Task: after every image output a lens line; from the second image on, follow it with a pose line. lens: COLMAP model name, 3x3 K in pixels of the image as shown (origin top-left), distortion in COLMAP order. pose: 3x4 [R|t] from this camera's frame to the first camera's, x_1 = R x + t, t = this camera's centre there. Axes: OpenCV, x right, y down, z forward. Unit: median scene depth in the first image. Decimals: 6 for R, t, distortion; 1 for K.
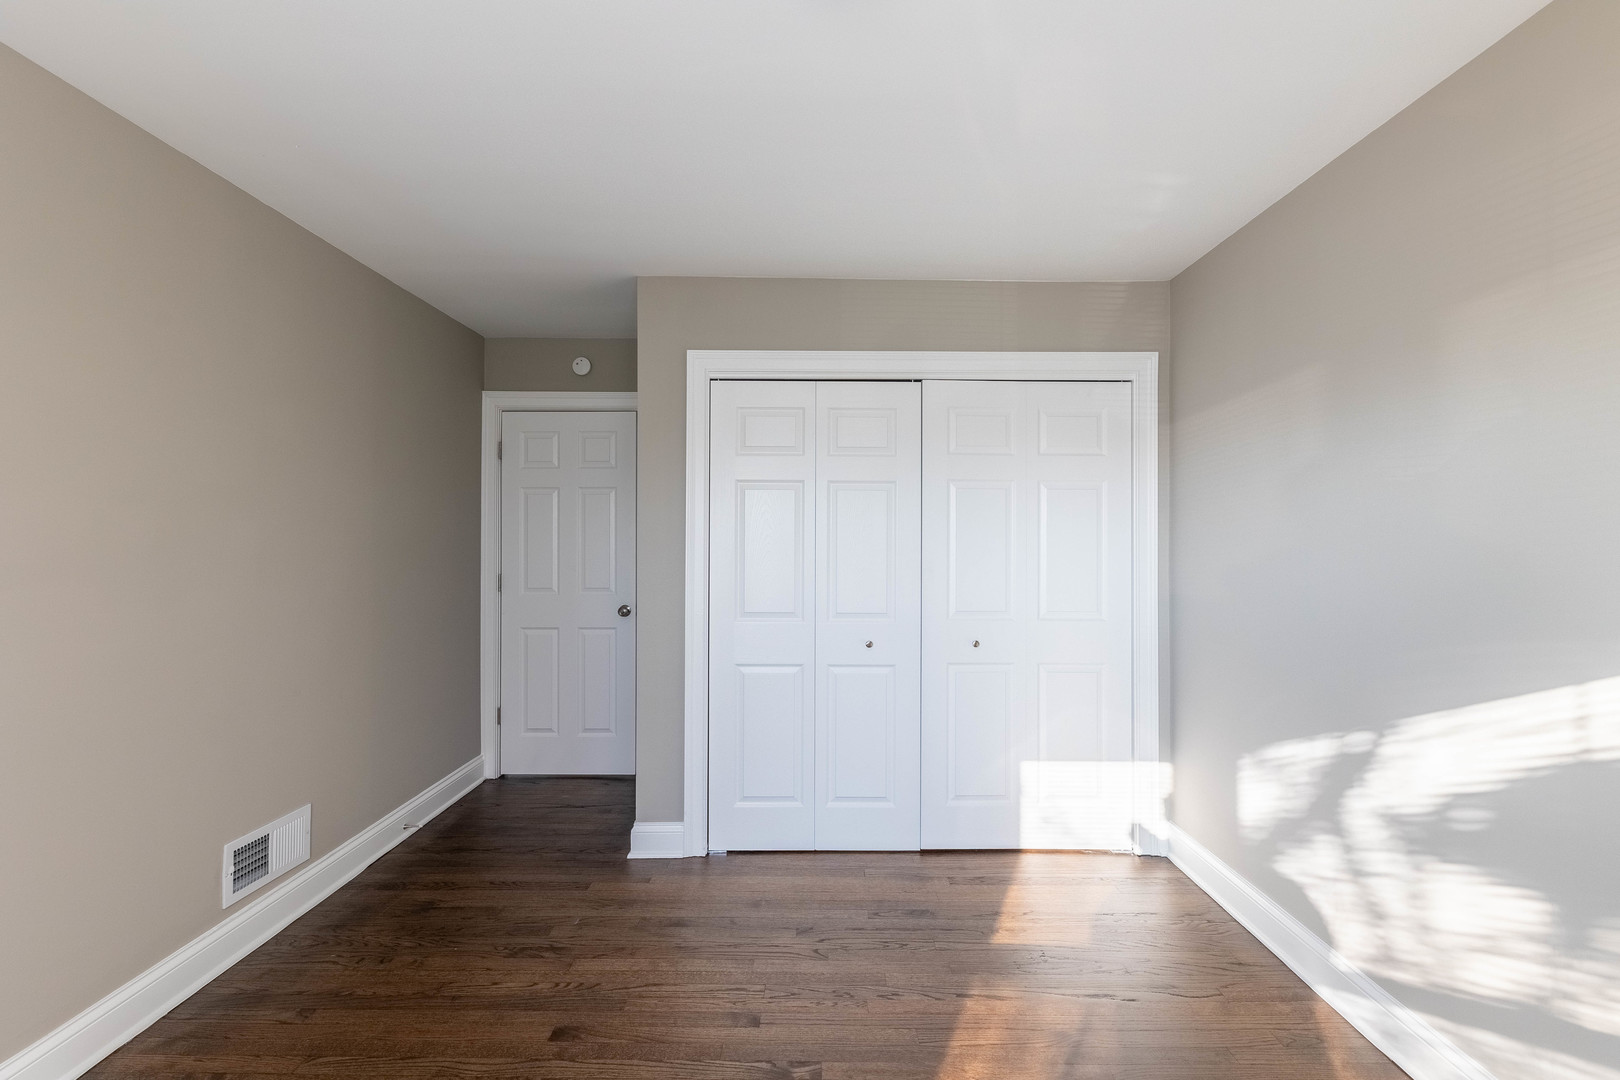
lens RADIAL K [[660.4, 0, 814.1], [0, 660.4, 531.9], [0, 0, 1]] dist [0.004830, -0.002527]
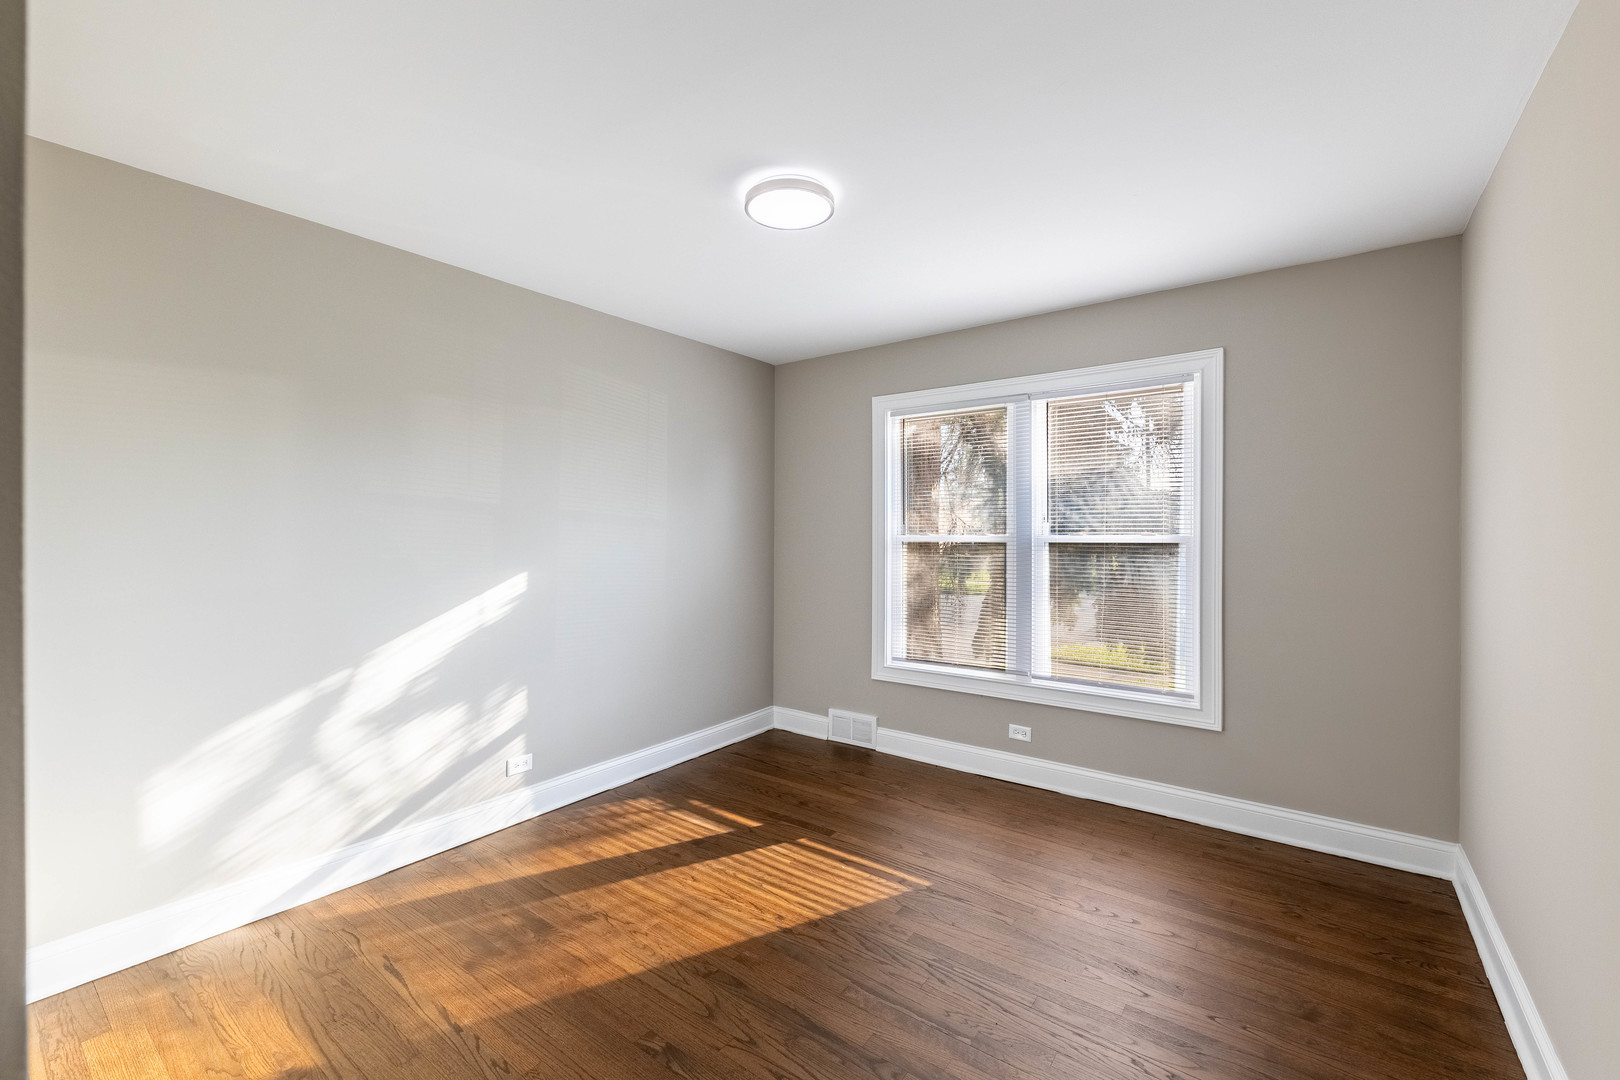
lens RADIAL K [[660.4, 0, 814.1], [0, 660.4, 531.9], [0, 0, 1]] dist [0.004830, -0.002527]
pose [[-0.810017, -0.005723, 0.586379, -0.764239], [-0.014305, 0.999848, -0.010002, 0.018957], [-0.586232, -0.016490, -0.809975, 1.584120]]
